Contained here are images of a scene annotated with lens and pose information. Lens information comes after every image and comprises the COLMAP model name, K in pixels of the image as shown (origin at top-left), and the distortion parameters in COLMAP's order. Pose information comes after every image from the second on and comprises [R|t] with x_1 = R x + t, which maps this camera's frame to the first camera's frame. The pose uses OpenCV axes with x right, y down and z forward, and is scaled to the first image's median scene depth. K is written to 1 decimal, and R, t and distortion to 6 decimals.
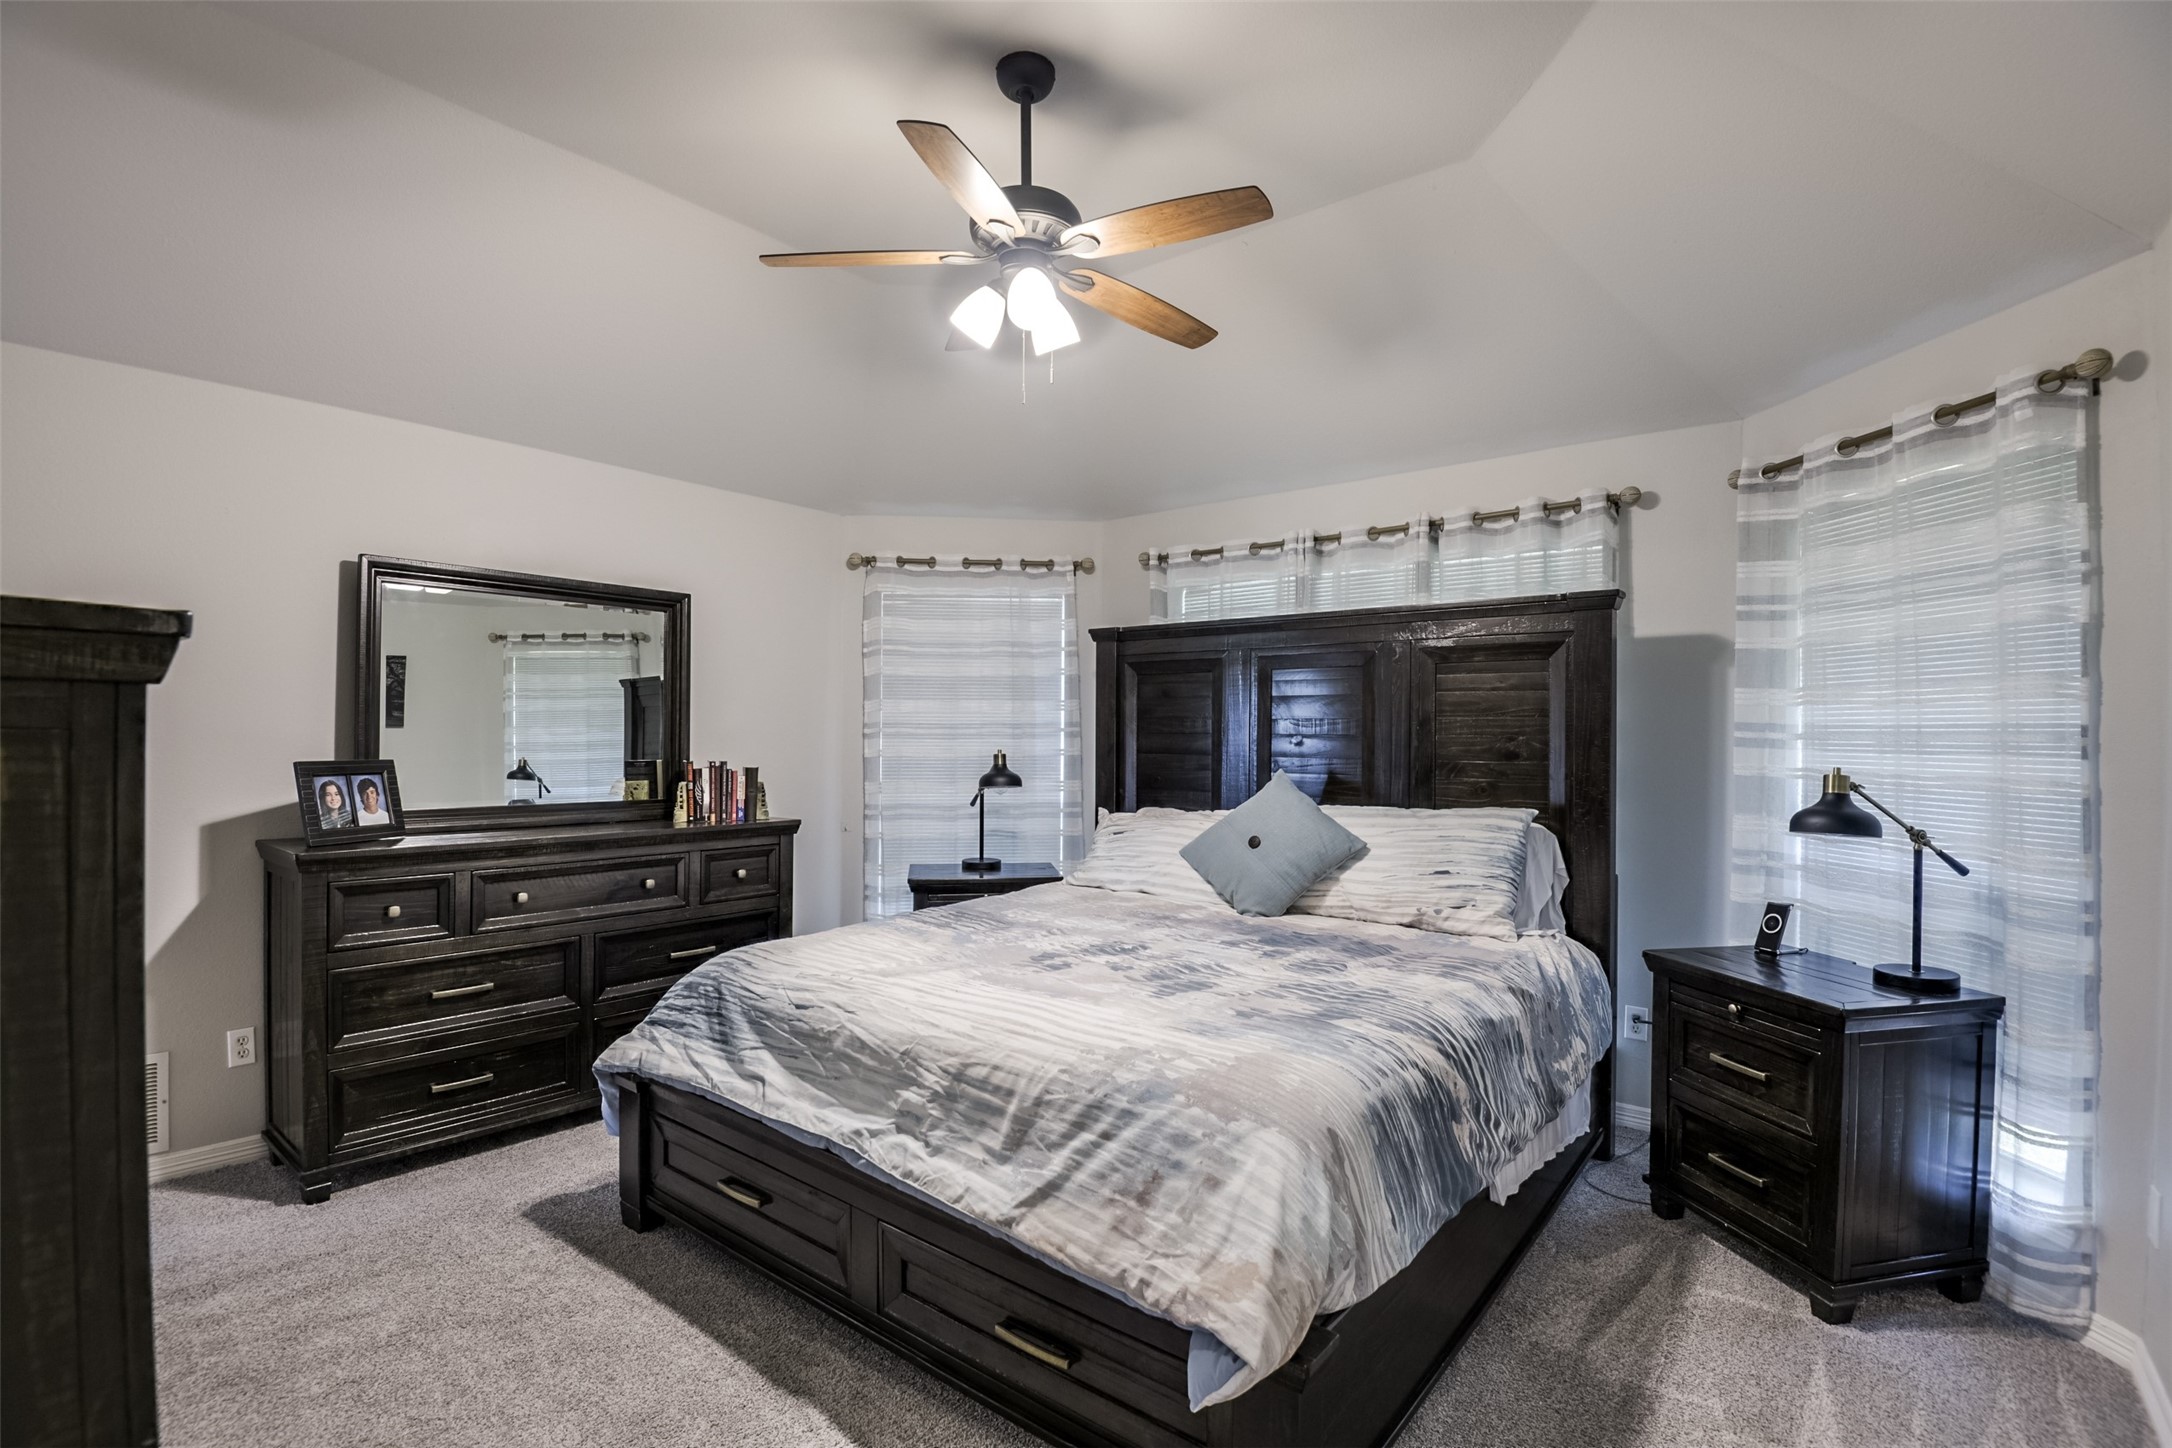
lens RADIAL K [[991.7, 0, 1086.0], [0, 991.7, 724.0], [0, 0, 1]] dist [-0.001024, -0.027233]
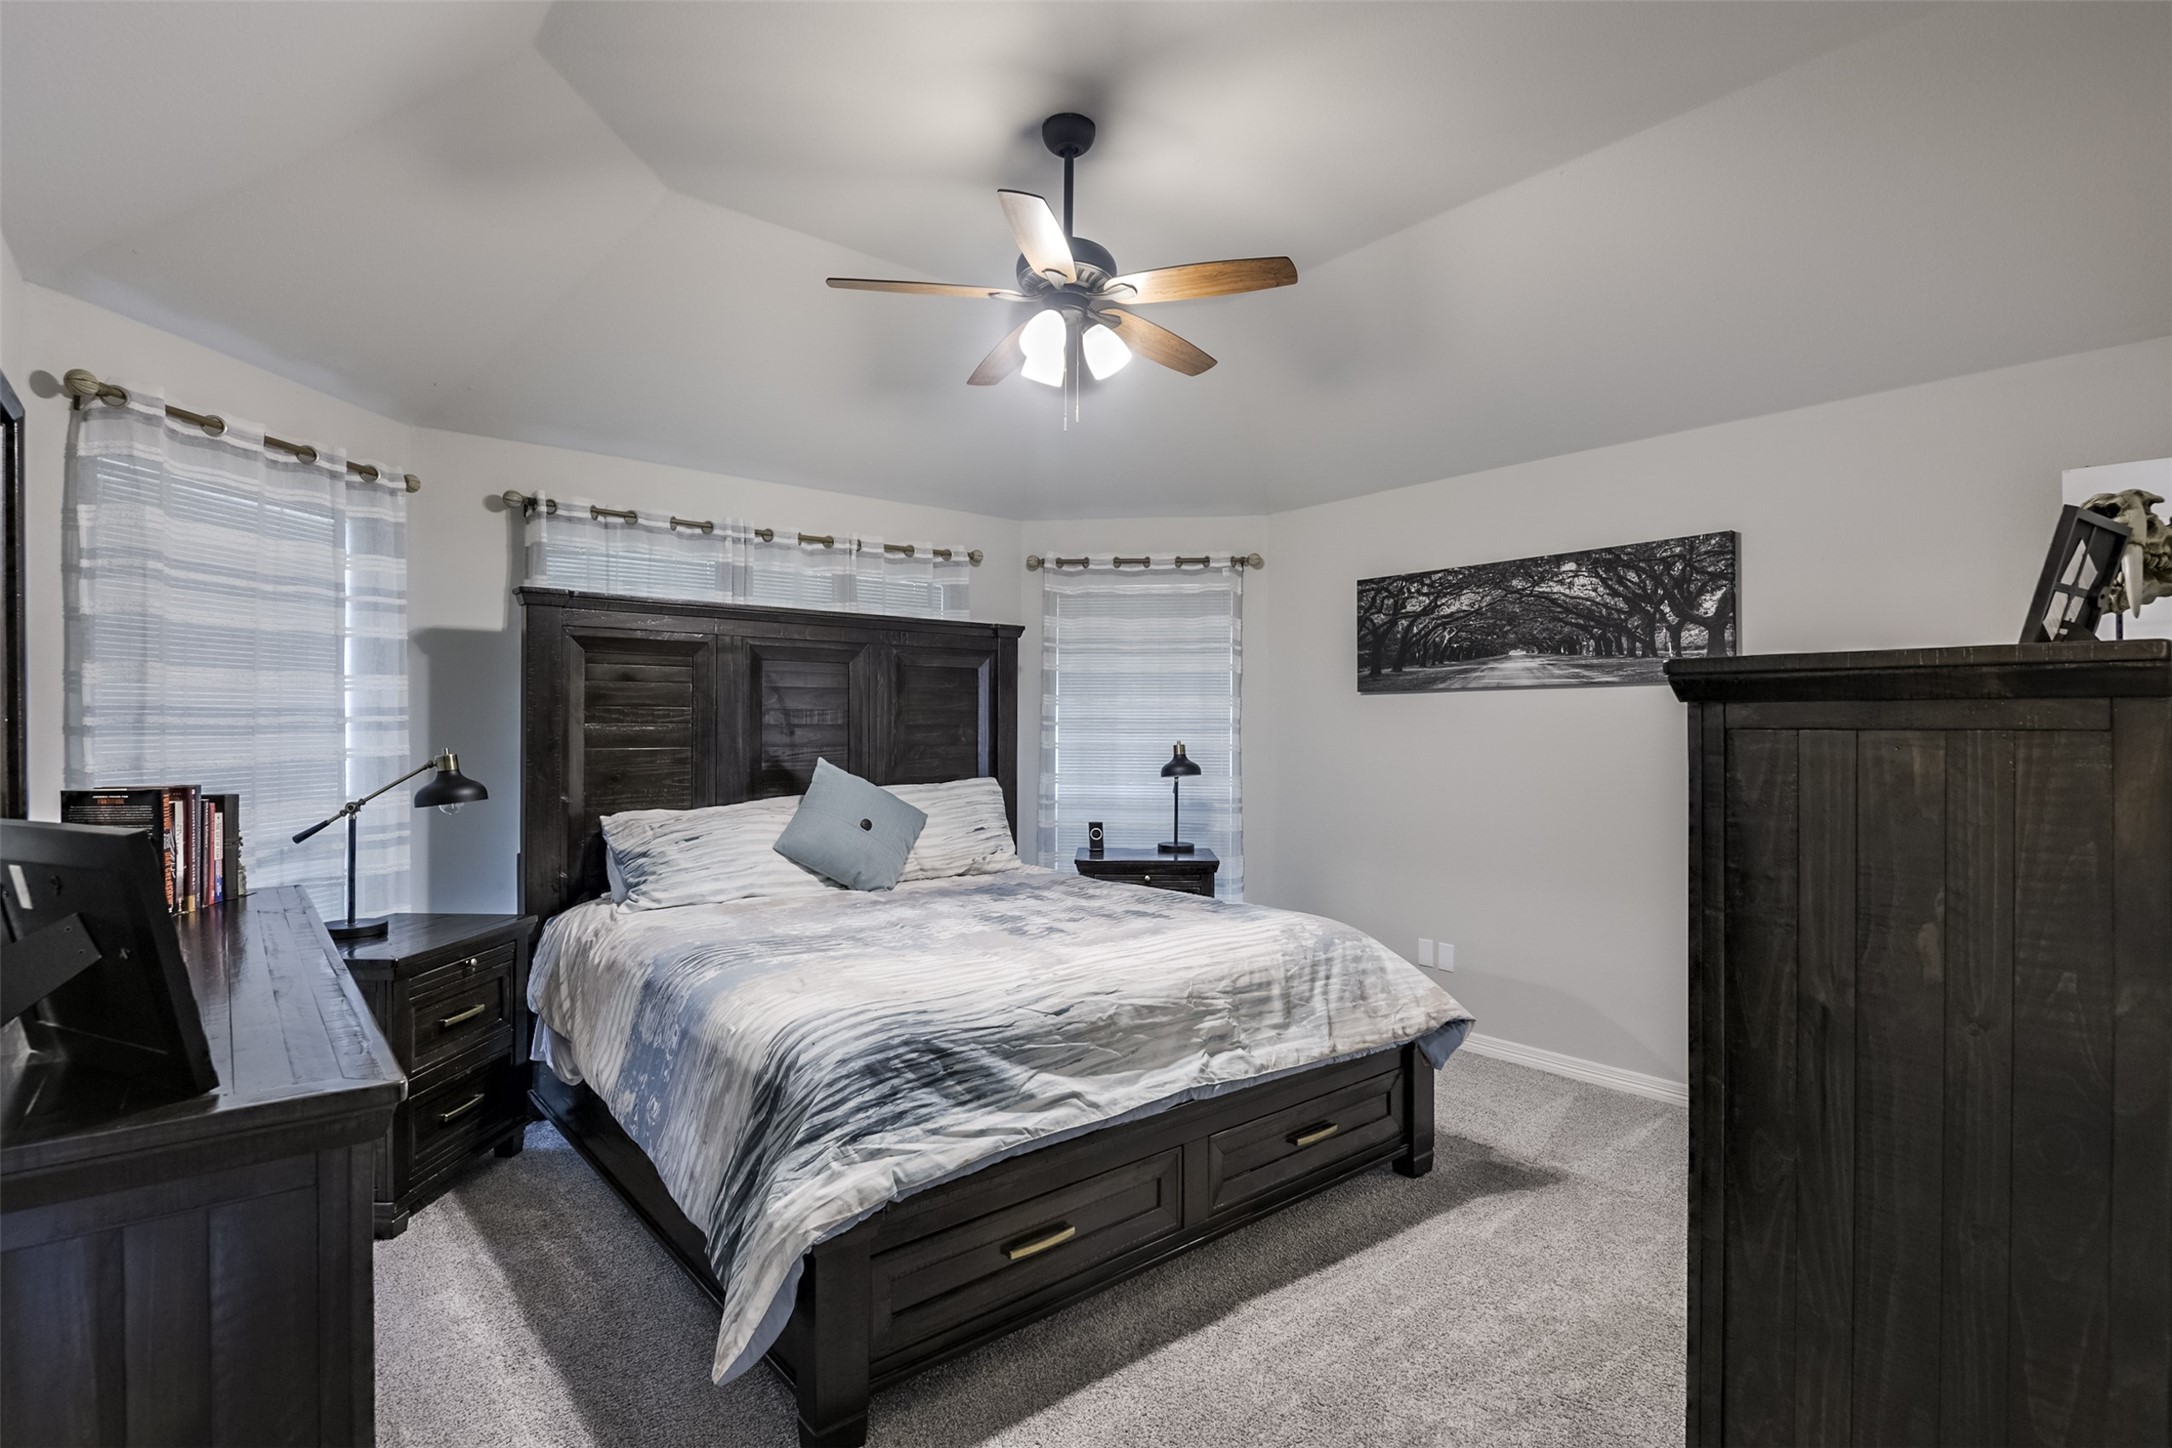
lens RADIAL K [[1015.0, 0, 1079.1], [0, 1015.0, 729.3], [0, 0, 1]] dist [0.017232, -0.012092]
pose [[0.225653, -0.009470, 0.974162, -1.021516], [-0.007919, 0.999902, 0.011554, 0.001136], [-0.974176, -0.010322, 0.225556, 0.631550]]
